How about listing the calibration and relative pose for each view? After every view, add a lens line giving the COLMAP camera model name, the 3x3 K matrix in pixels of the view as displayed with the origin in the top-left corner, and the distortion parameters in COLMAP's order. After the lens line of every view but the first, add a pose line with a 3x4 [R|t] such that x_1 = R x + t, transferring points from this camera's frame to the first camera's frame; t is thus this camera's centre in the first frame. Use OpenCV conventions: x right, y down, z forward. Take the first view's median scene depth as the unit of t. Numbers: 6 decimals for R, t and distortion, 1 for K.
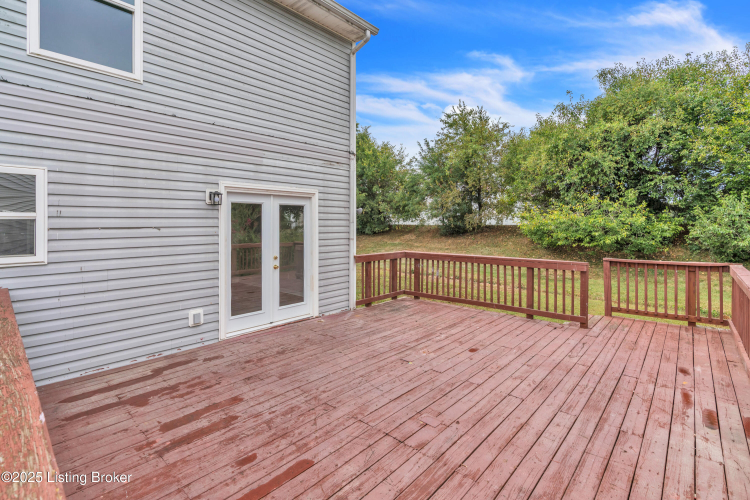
lens RADIAL K [[353.1, 0, 369.8], [0, 353.1, 221.6], [0, 0, 1]] dist [-0.009720, 0.001274]
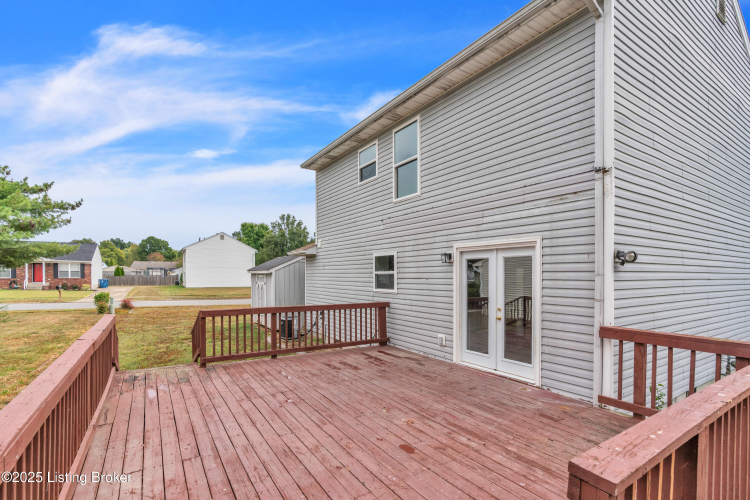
lens RADIAL K [[353.1, 0, 375.8], [0, 353.1, 278.0], [0, 0, 1]] dist [-0.009720, 0.001274]
pose [[-0.249794, 0.007993, -0.968266, 1.290031], [0.003993, 0.999966, 0.007225, 0.002624], [0.968291, -0.002062, -0.249818, 1.416255]]
